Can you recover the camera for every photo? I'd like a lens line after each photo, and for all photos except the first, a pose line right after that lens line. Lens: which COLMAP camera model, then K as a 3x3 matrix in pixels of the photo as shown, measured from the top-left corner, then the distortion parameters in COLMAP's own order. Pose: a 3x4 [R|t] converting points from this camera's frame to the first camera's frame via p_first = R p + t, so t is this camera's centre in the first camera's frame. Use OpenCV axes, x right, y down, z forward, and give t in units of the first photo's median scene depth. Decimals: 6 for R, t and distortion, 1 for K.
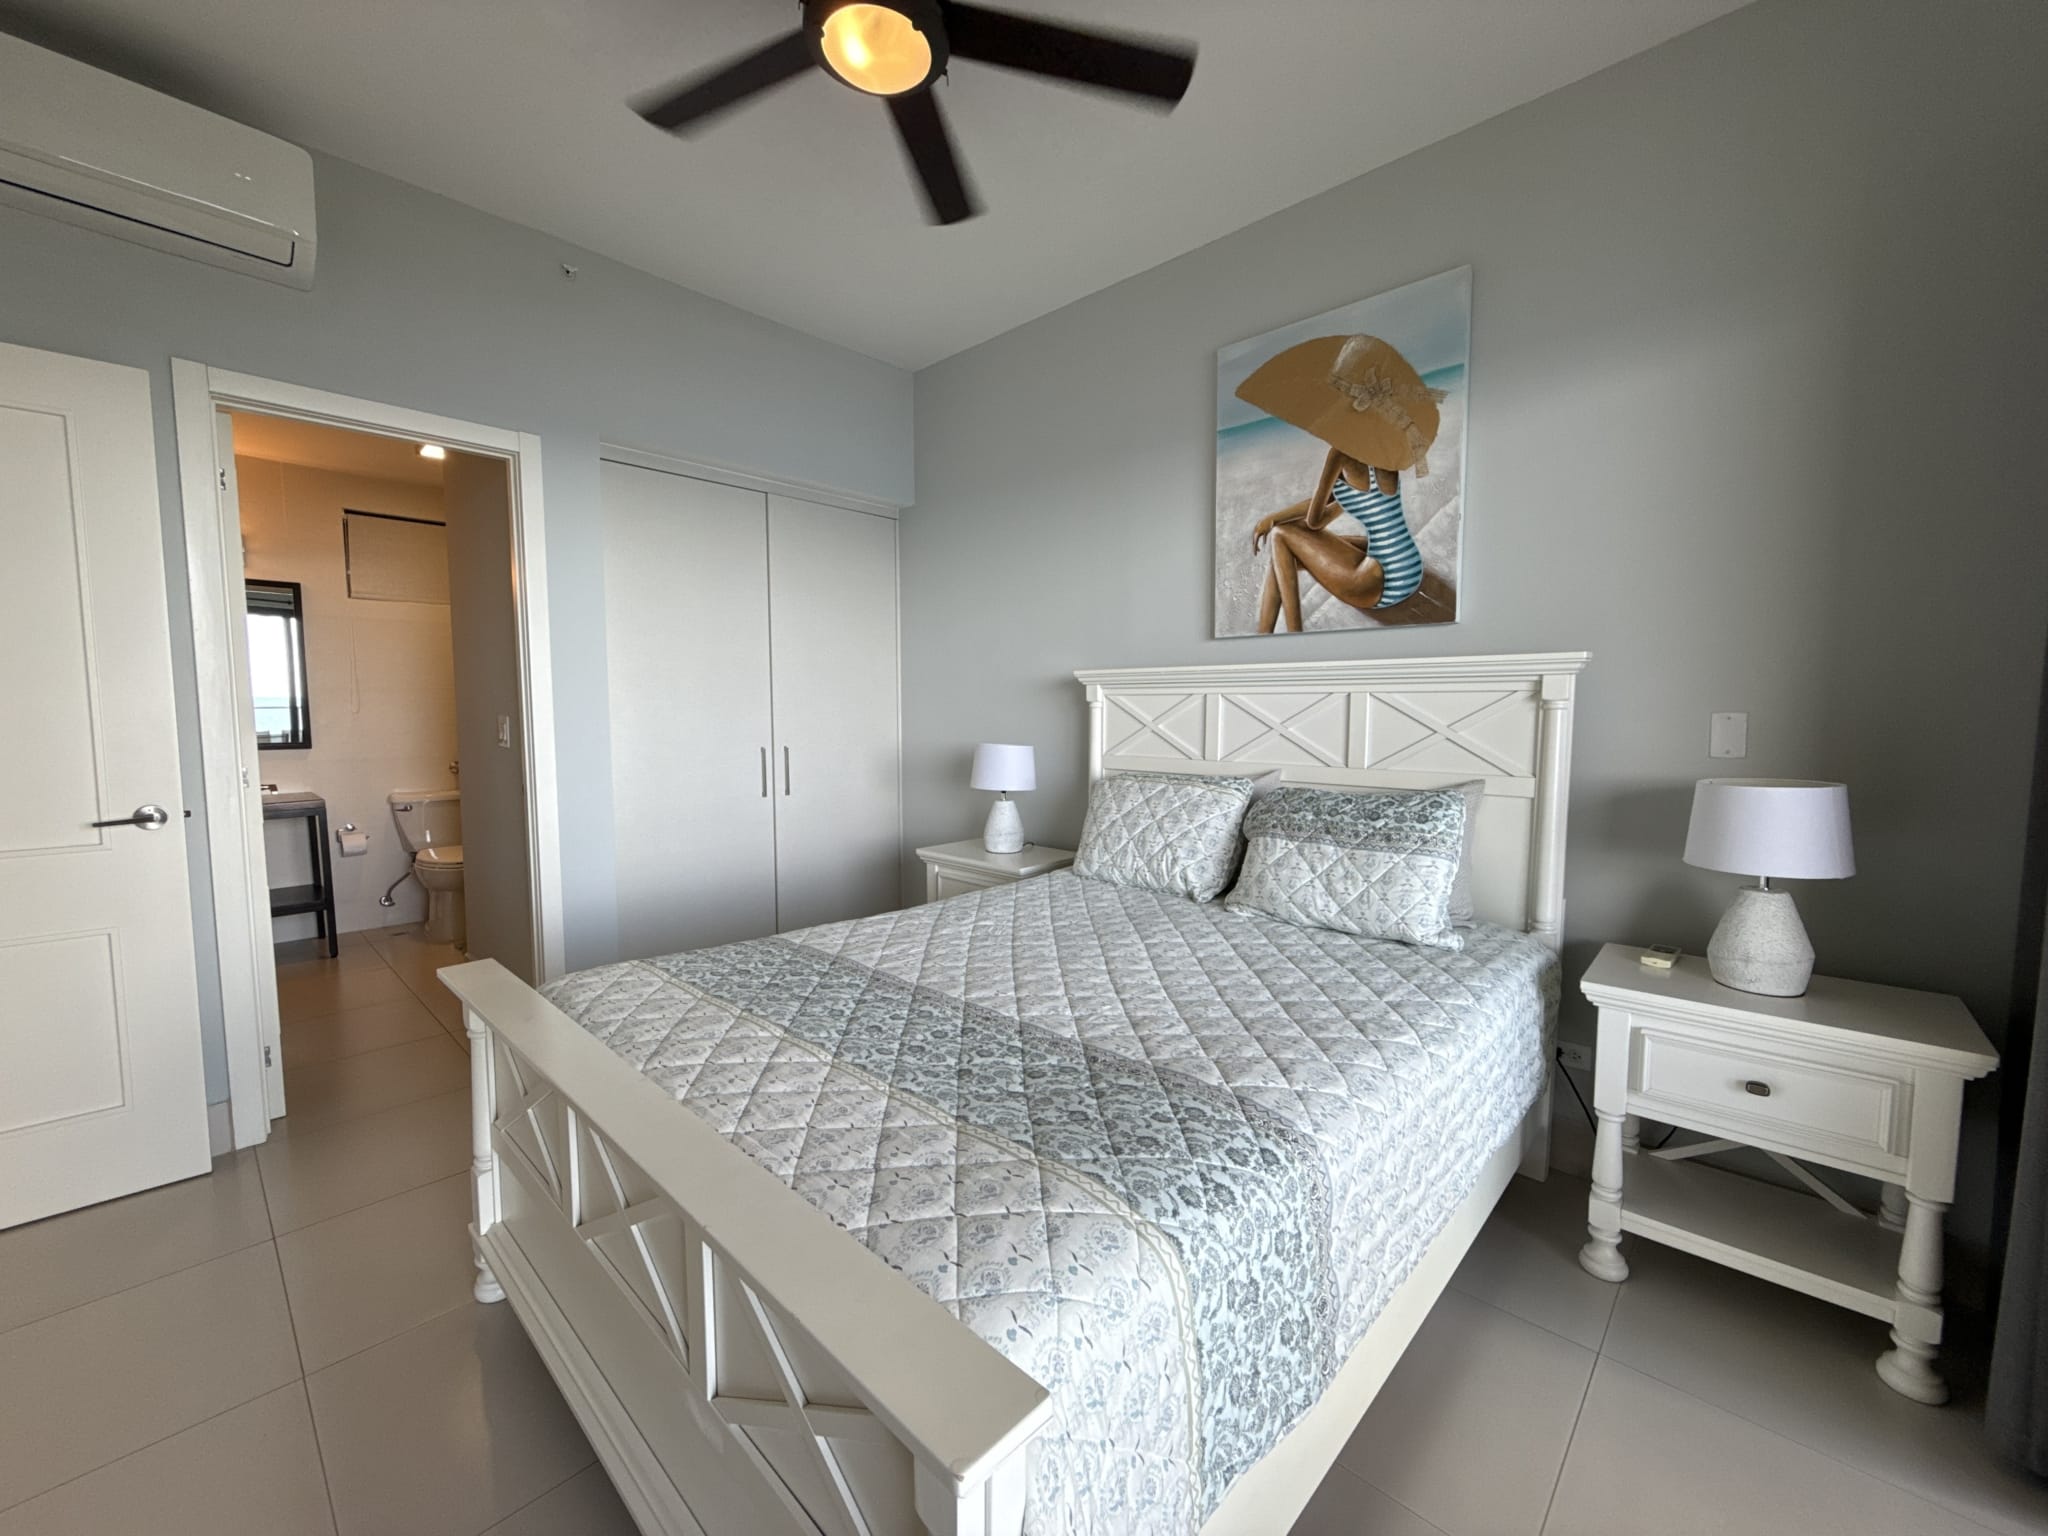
lens RADIAL K [[820.9, 0, 1019.9], [0, 820.9, 768.0], [0, 0, 1]] dist [0.001481, 0.000425]
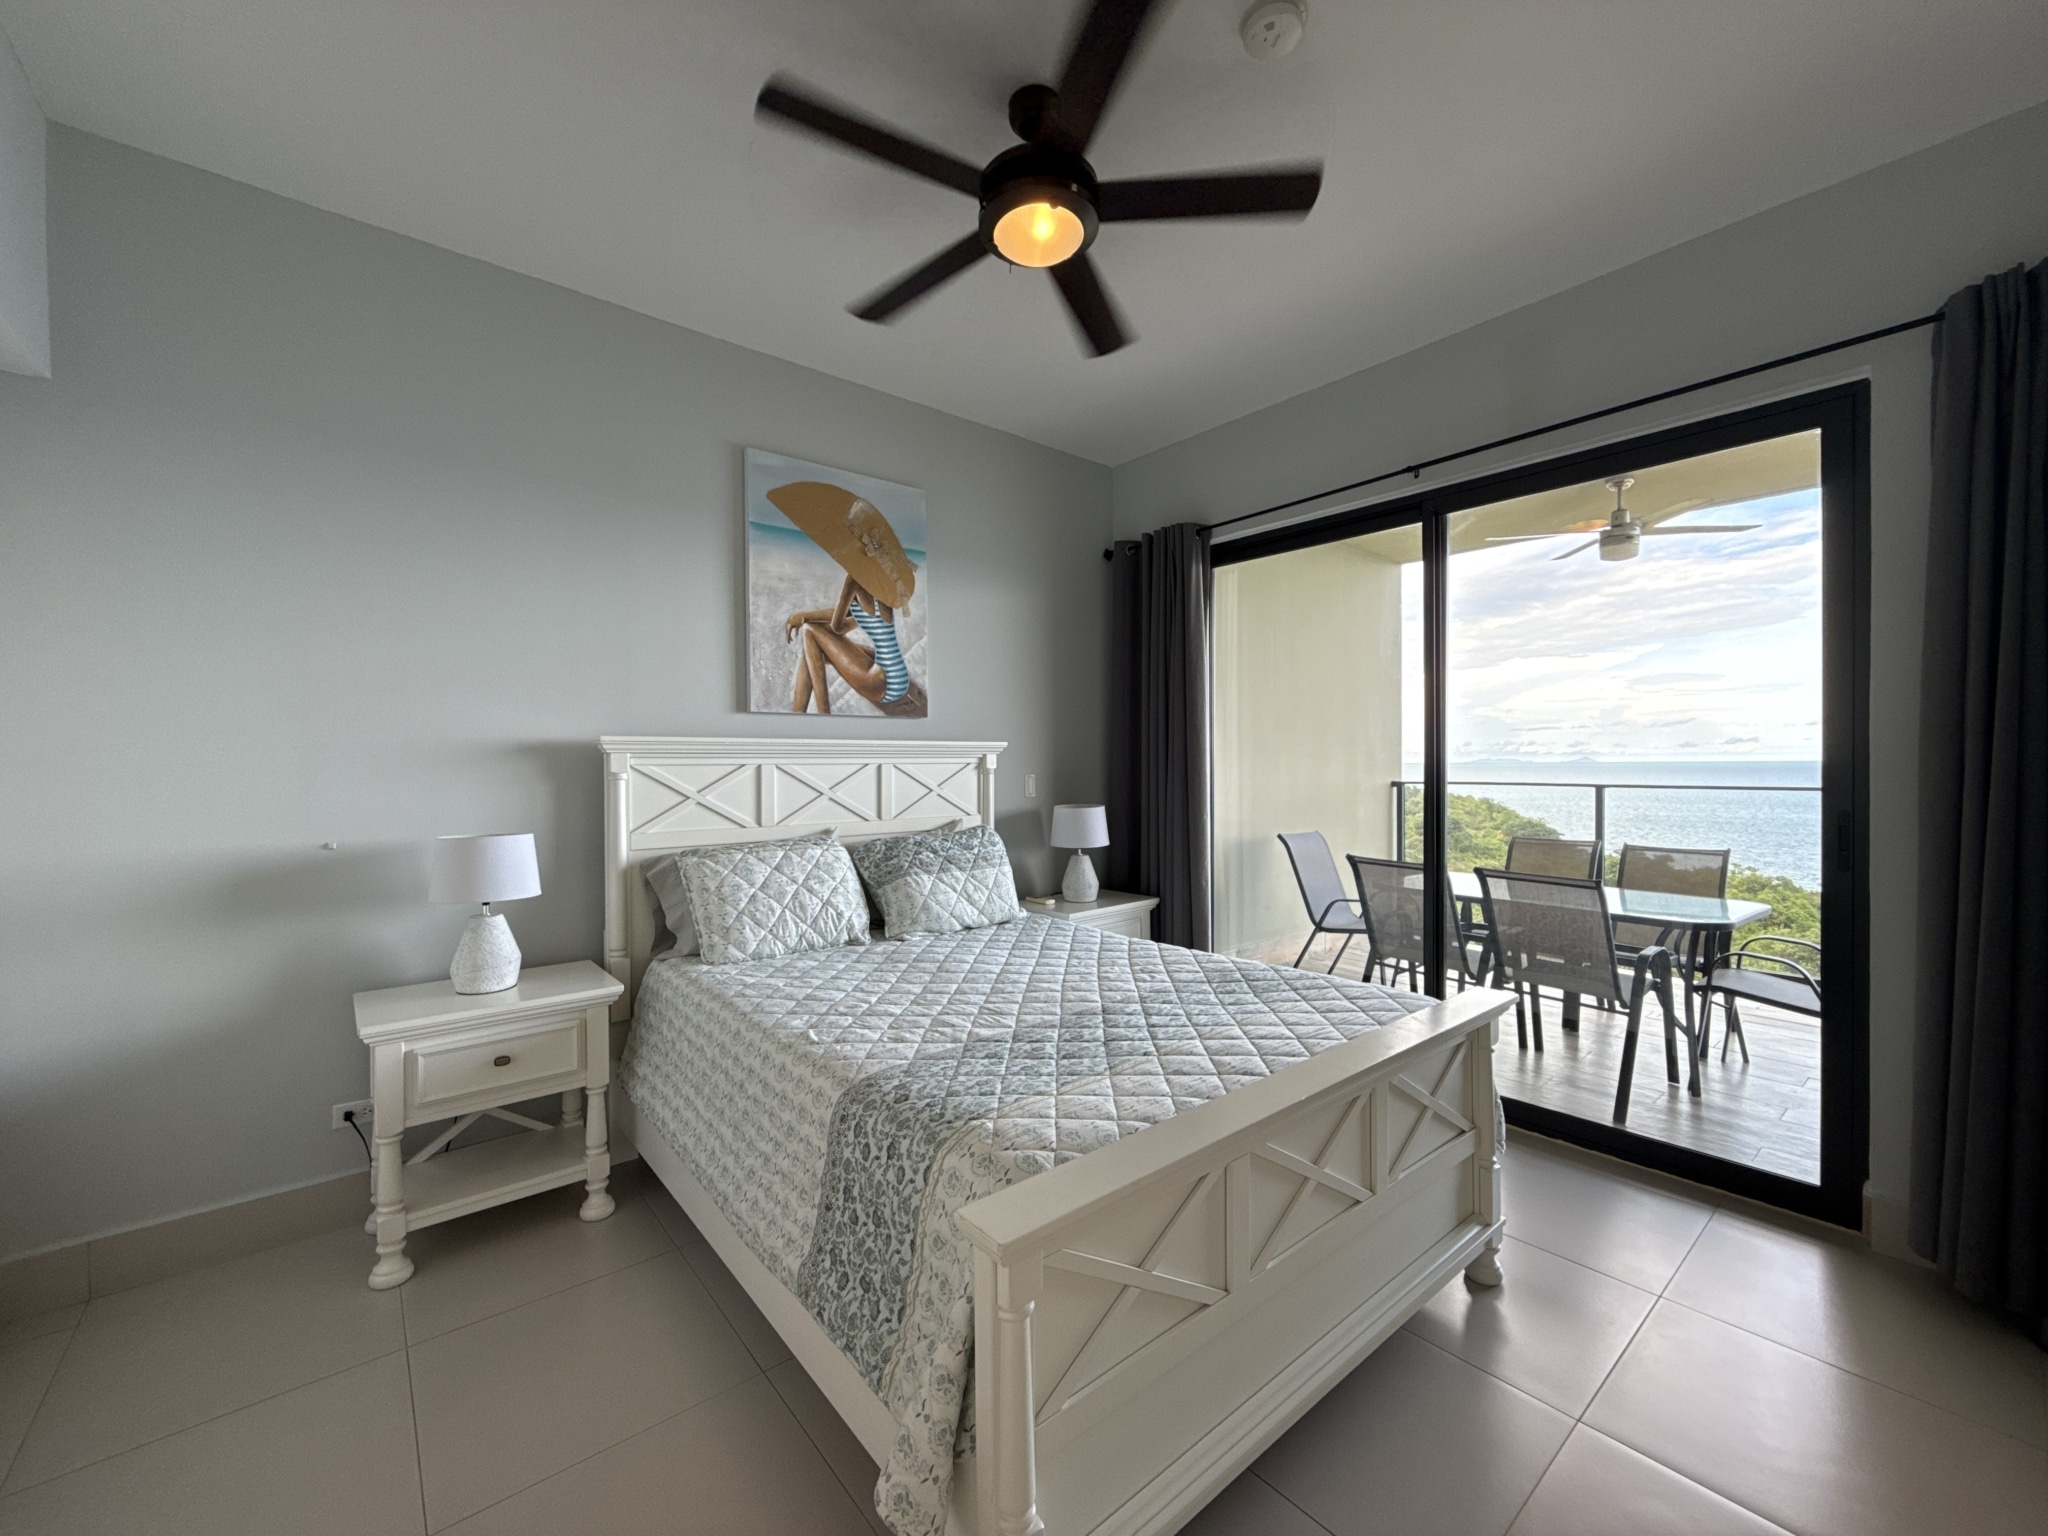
lens RADIAL K [[820.9, 0, 1019.9], [0, 820.9, 768.0], [0, 0, 1]] dist [0.001481, 0.000425]
pose [[0.118371, -0.006564, 0.992948, -0.861378], [0.081992, 0.996628, -0.003186, -0.059978], [-0.989579, 0.081791, 0.118510, 0.596355]]
